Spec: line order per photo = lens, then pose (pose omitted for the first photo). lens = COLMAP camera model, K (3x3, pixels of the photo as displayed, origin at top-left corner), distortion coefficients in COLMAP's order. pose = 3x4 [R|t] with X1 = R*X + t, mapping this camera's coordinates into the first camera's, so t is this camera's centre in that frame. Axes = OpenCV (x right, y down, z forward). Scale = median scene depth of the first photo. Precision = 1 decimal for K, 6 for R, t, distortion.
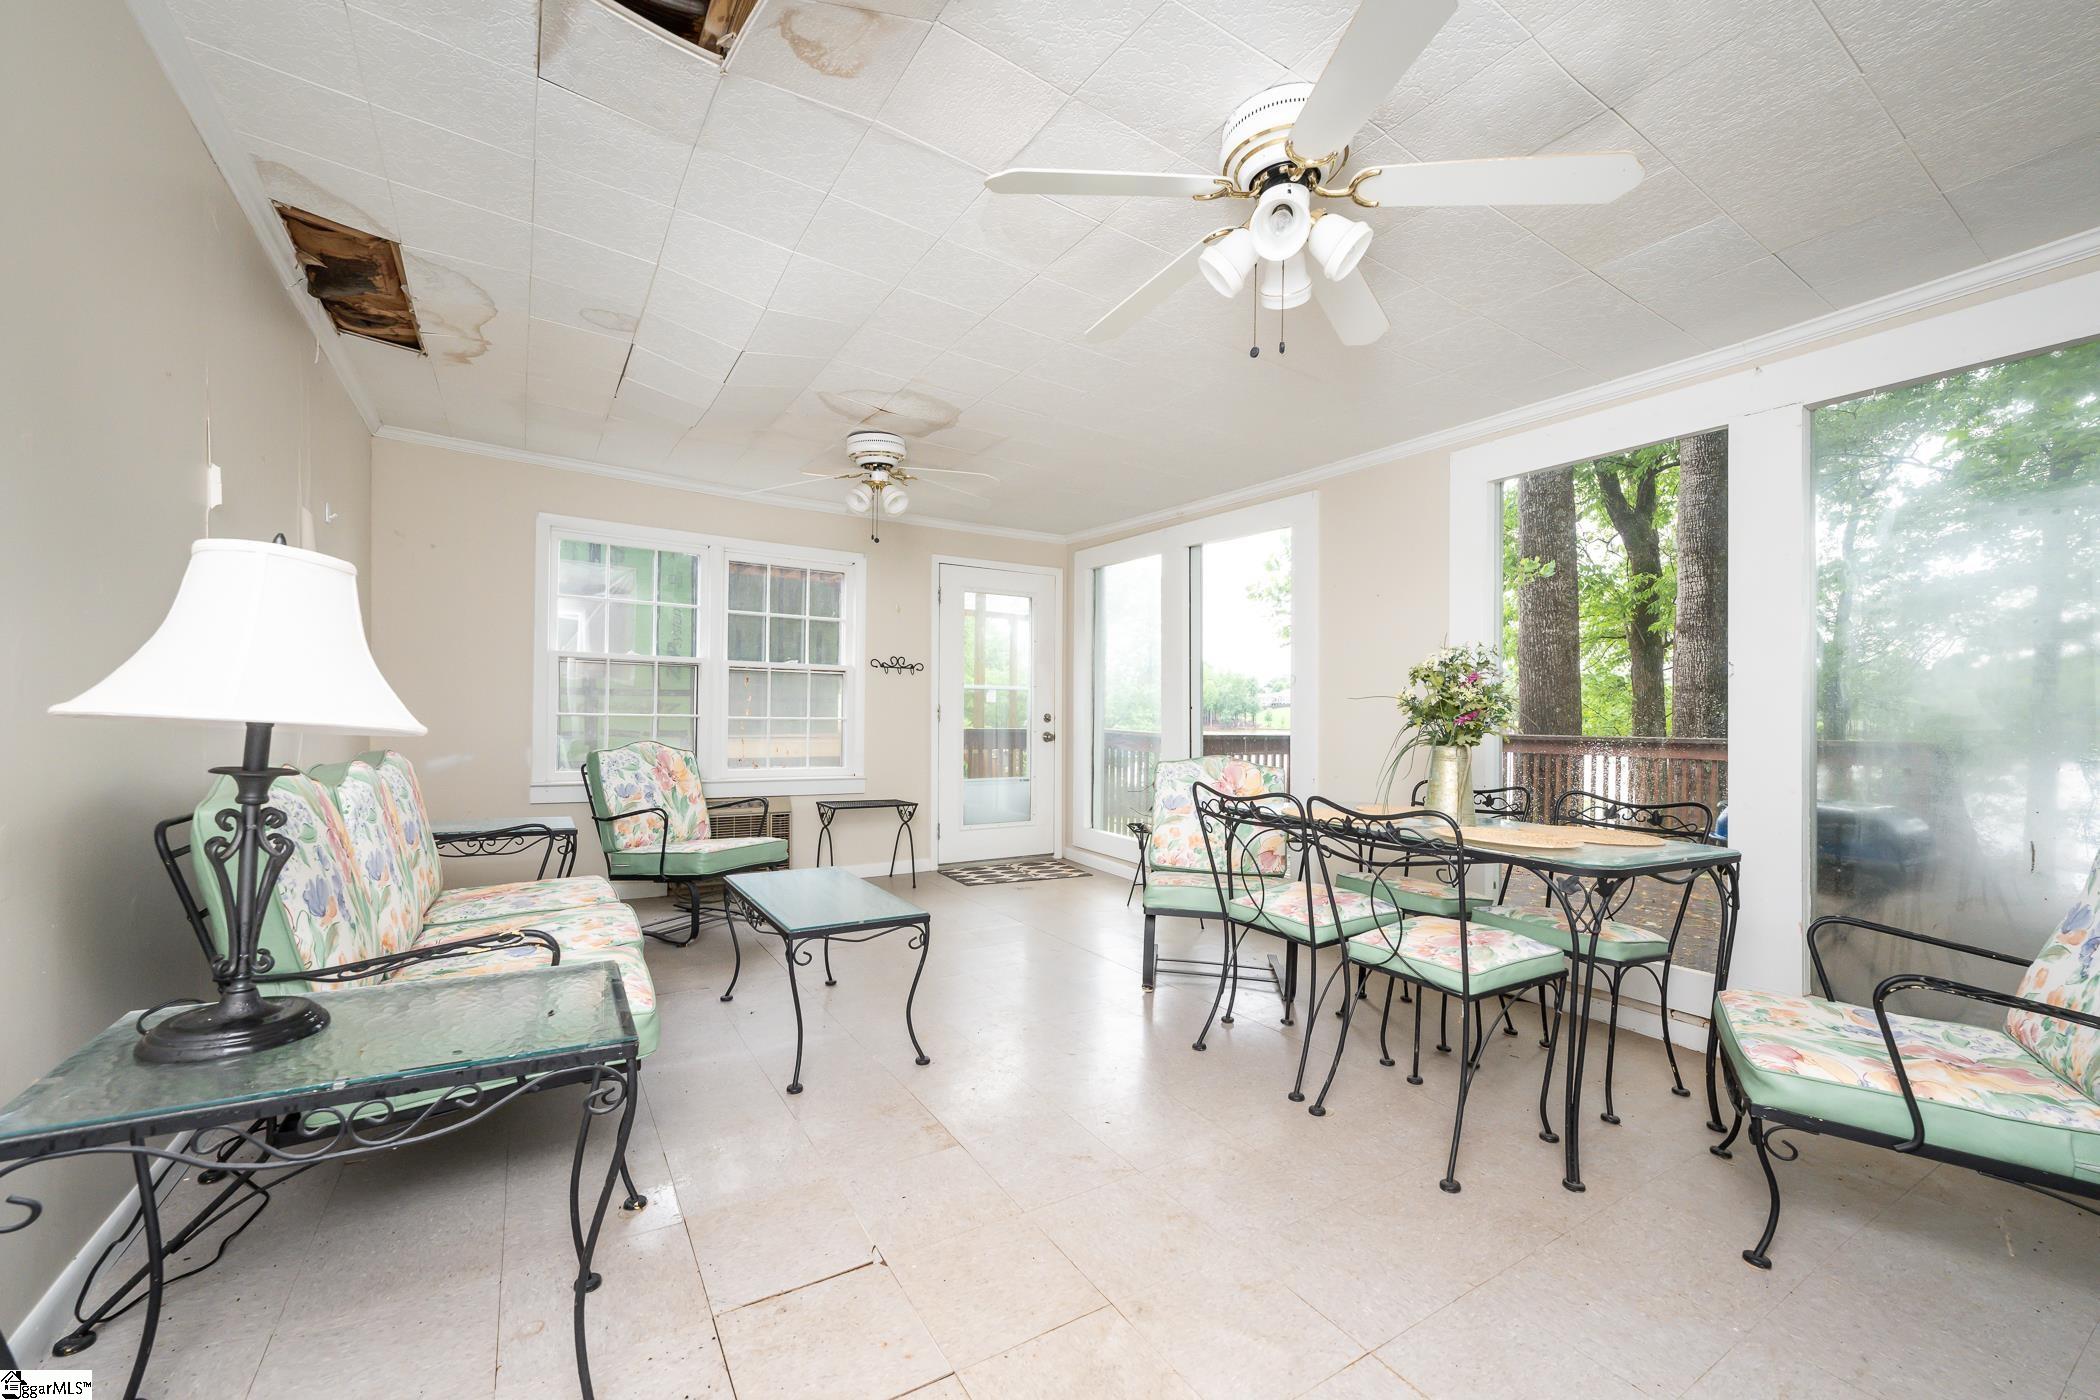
lens RADIAL K [[827.5, 0, 1047.2], [0, 827.5, 714.1], [0, 0, 1]] dist [0.006539, 0.000271]
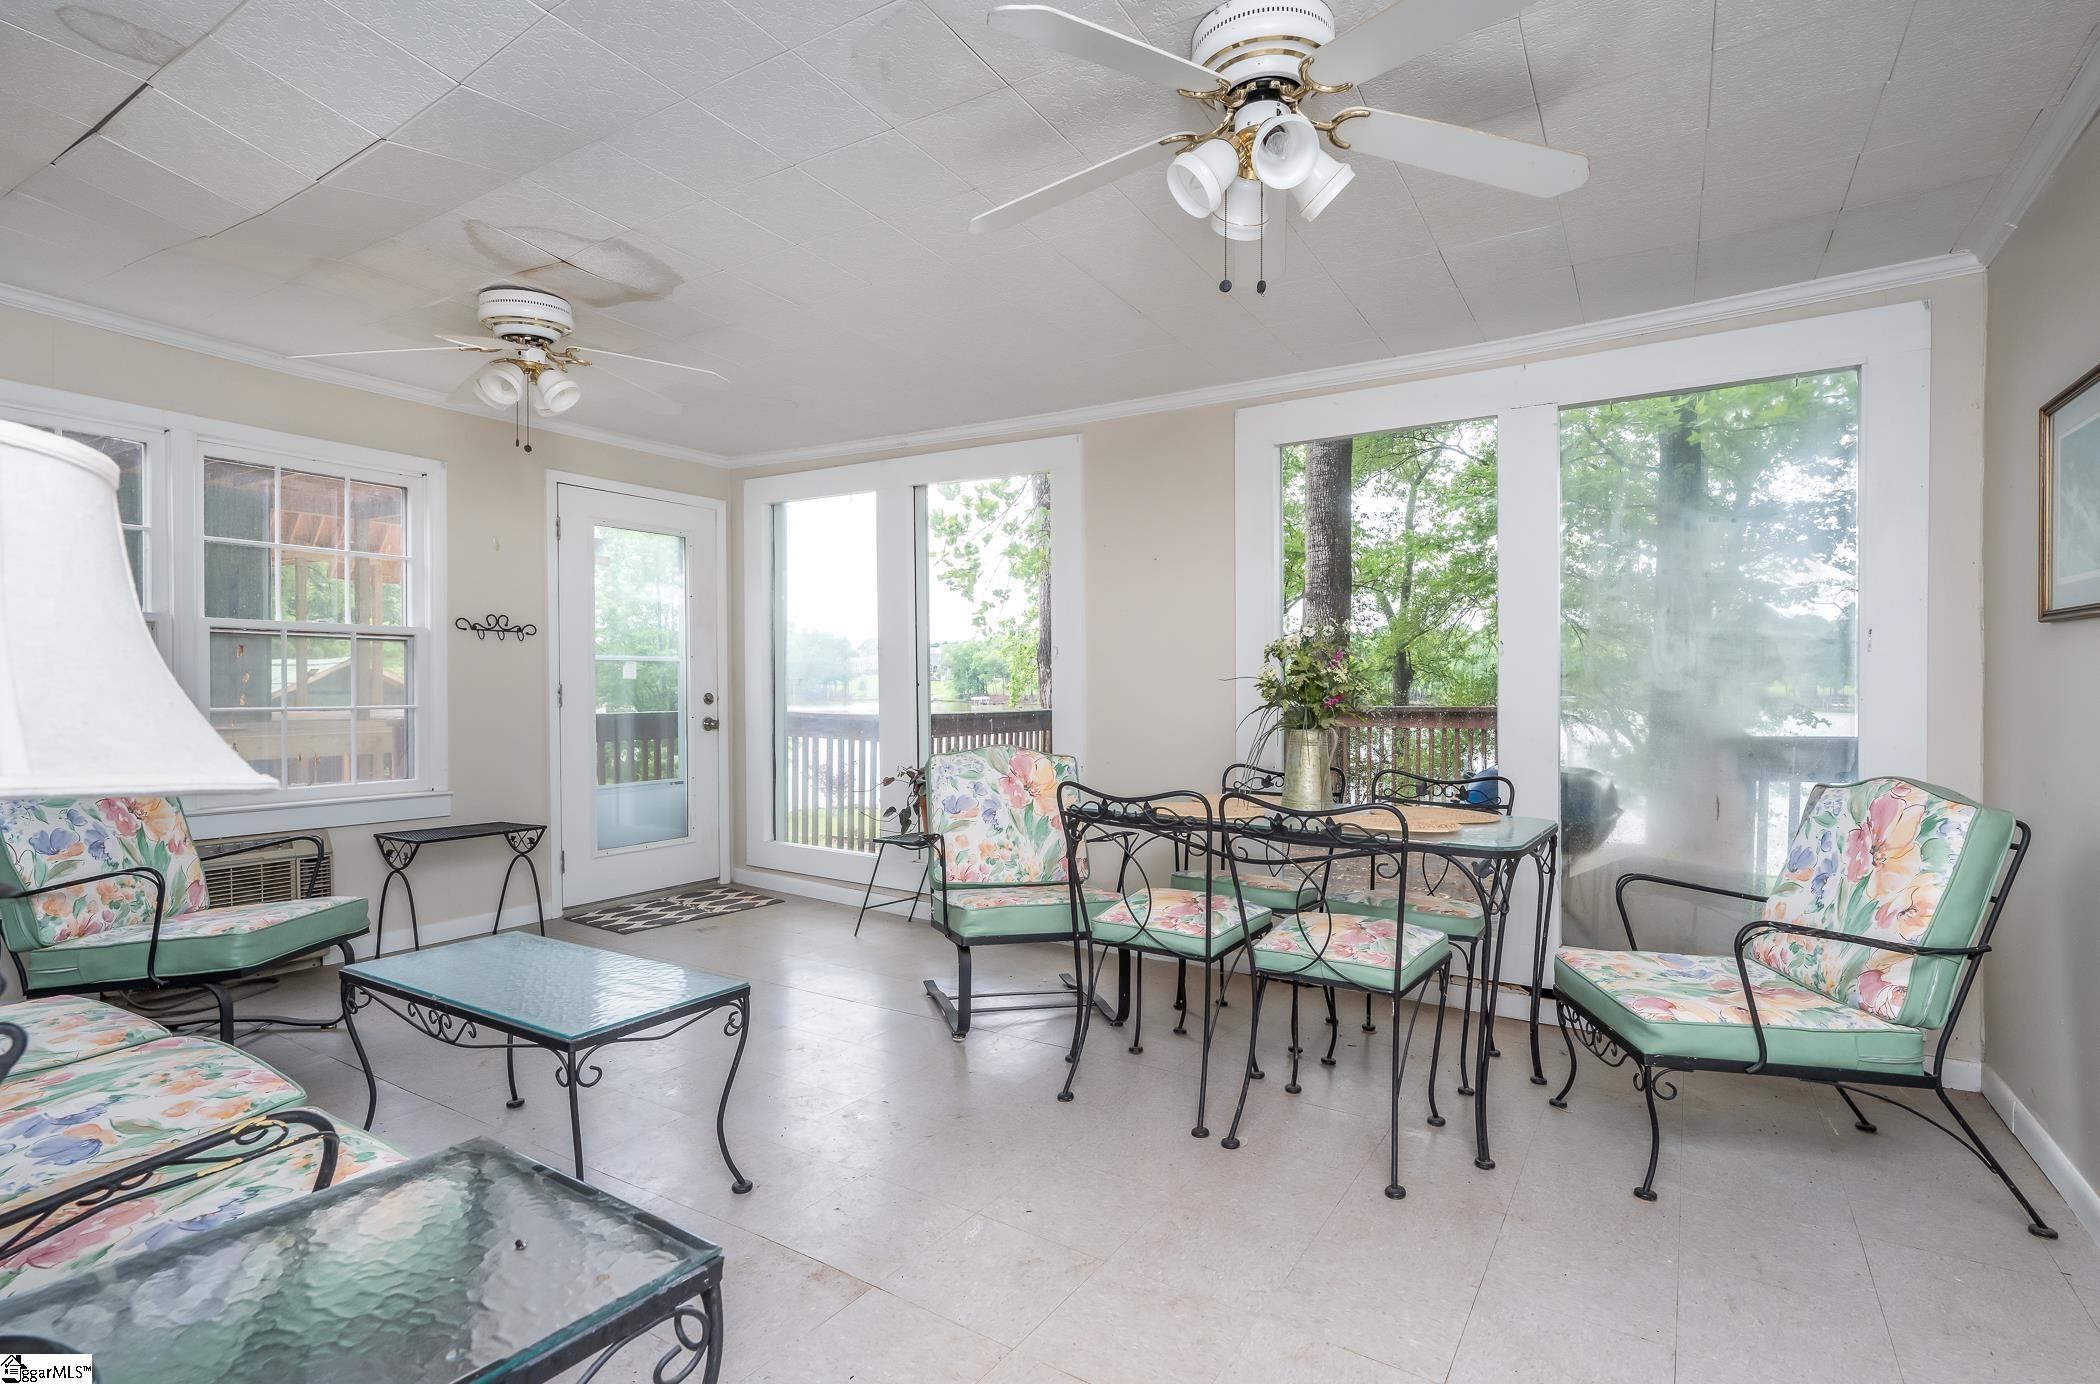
lens RADIAL K [[1010.5, 0, 1057.9], [0, 1010.5, 698.7], [0, 0, 1]] dist [0.000833, 0.000237]
pose [[0.904145, -0.017699, 0.426860, -0.196088], [0.011233, 0.999781, 0.017661, -0.015192], [-0.427079, -0.011173, 0.904145, 0.063929]]
